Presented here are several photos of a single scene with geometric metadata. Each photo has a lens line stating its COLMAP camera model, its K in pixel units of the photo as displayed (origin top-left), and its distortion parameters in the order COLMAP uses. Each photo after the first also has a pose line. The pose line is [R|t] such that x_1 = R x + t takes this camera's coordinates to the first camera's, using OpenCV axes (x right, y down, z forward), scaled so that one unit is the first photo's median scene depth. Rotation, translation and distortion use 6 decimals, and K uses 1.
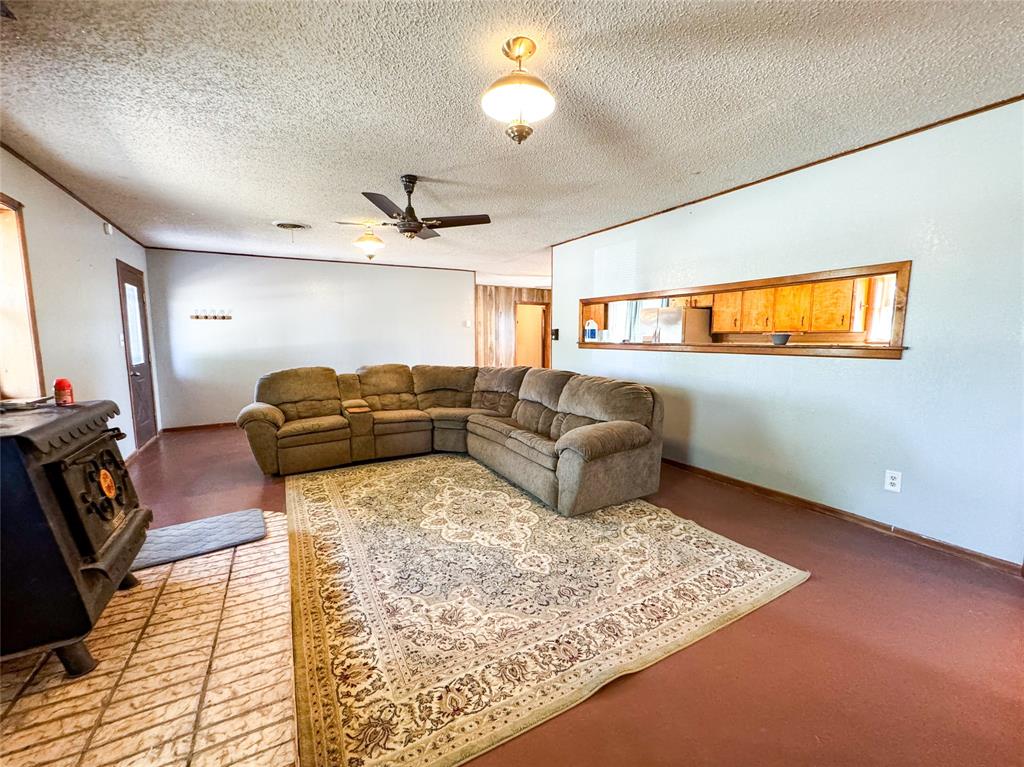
lens RADIAL K [[412.9, 0, 512.5], [0, 412.9, 383.7], [0, 0, 1]] dist [-0.003945, 0.000722]
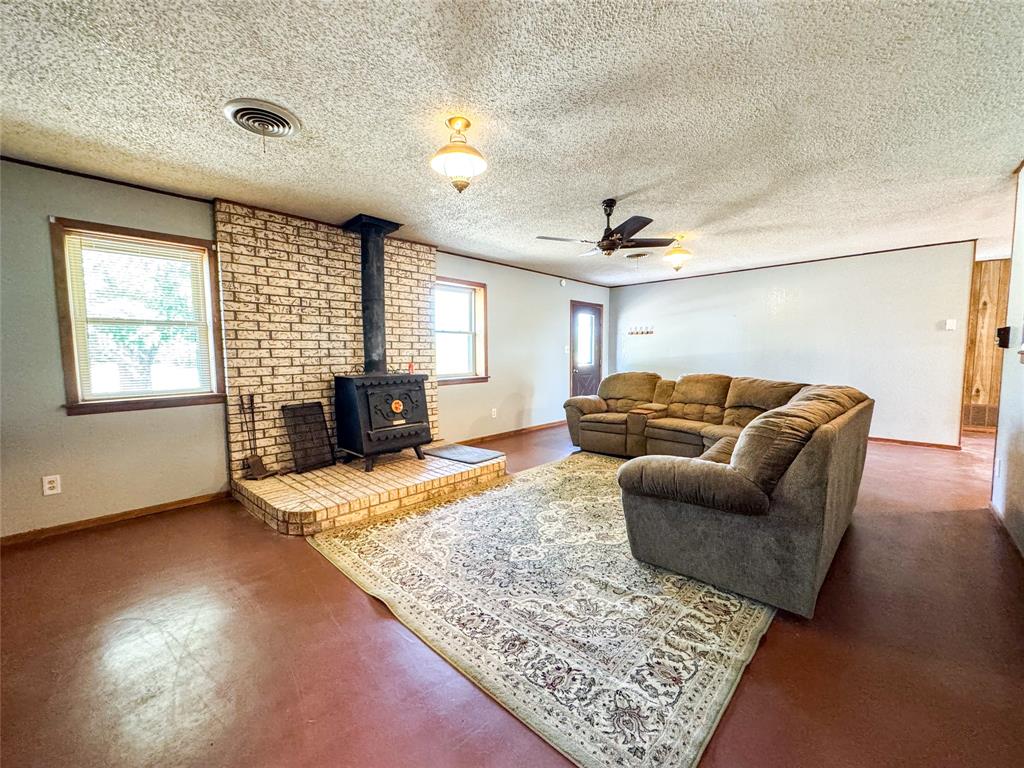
lens RADIAL K [[412.9, 0, 519.4], [0, 412.9, 380.2], [0, 0, 1]] dist [-0.003945, 0.000722]
pose [[0.309301, 0.064766, -0.948756, 1.075748], [-0.103534, 0.994041, 0.034105, -0.043965], [0.945311, 0.087680, 0.314163, 0.643618]]
